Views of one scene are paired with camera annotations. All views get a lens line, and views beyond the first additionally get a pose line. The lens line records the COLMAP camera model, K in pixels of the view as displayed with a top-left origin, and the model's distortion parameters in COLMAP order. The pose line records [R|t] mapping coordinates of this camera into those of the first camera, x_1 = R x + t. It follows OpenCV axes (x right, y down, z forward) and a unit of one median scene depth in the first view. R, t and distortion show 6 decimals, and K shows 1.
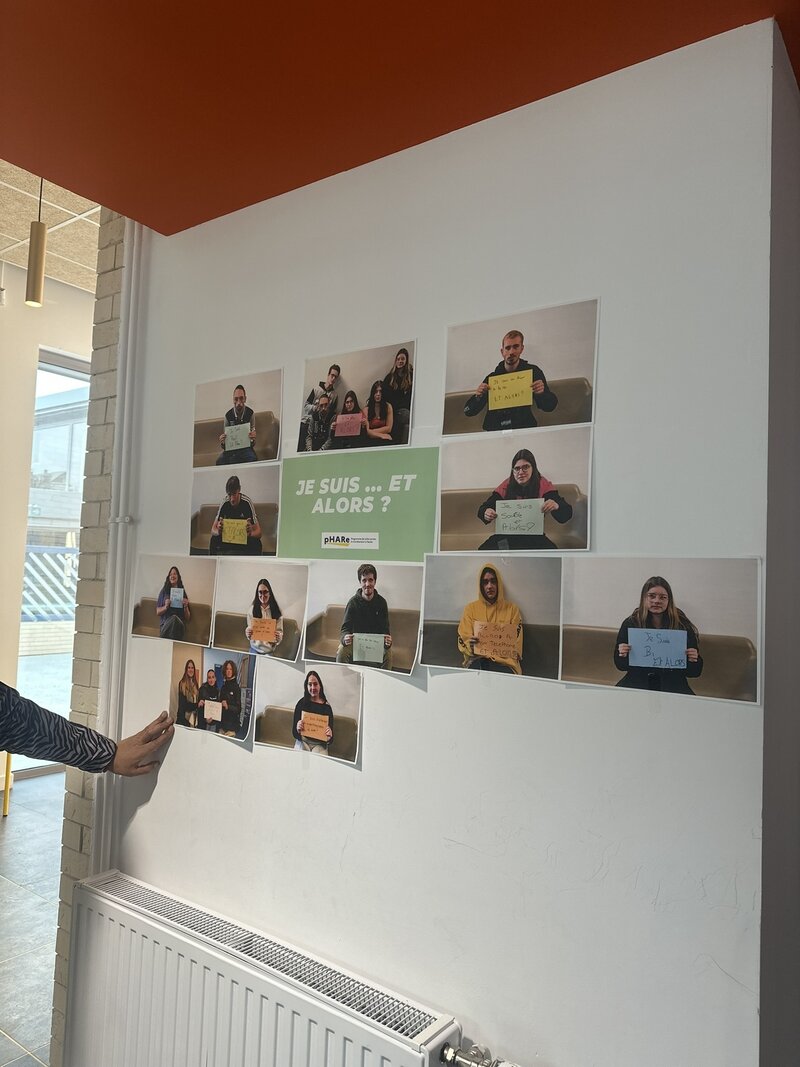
lens RADIAL K [[746.3, 0, 400.0], [0, 746.3, 533.5], [0, 0, 1]] dist [0.109774, 0.000116]
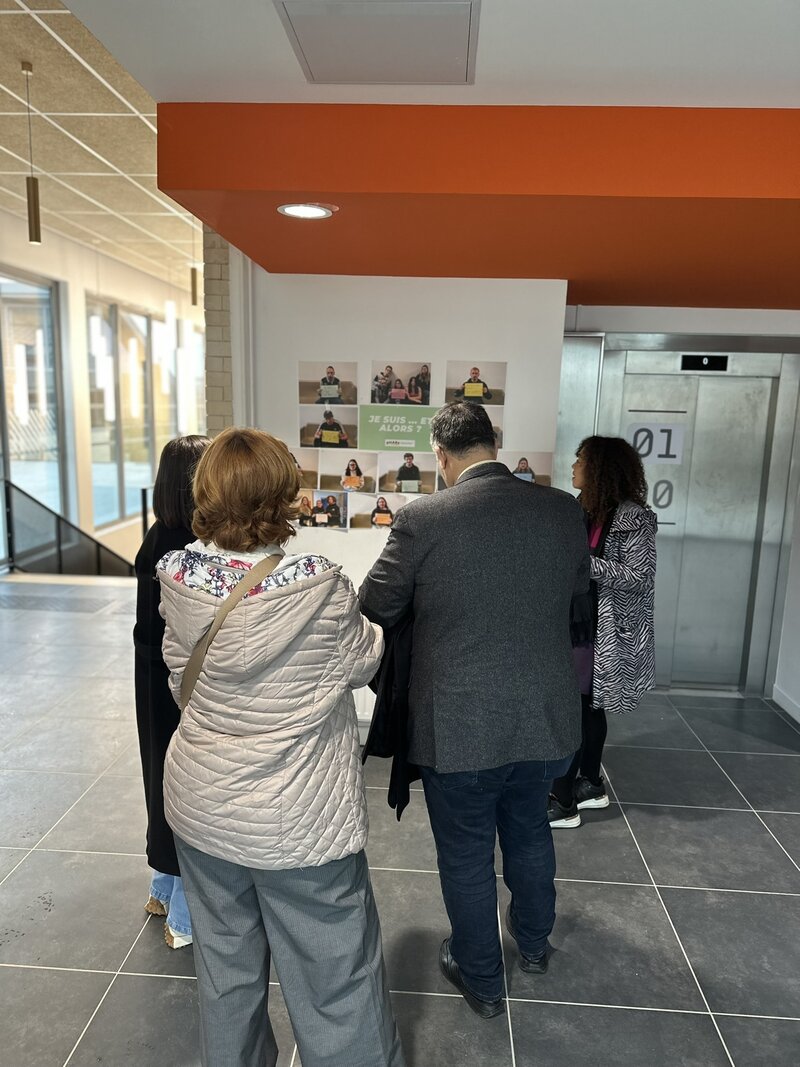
lens RADIAL K [[746.3, 0, 400.0], [0, 746.3, 533.5], [0, 0, 1]] dist [0.109774, 0.000116]
pose [[0.835375, -0.098537, 0.540777, -1.318868], [-0.029267, 0.974432, 0.222766, -0.229799], [-0.548901, -0.201920, 0.811132, -0.966817]]
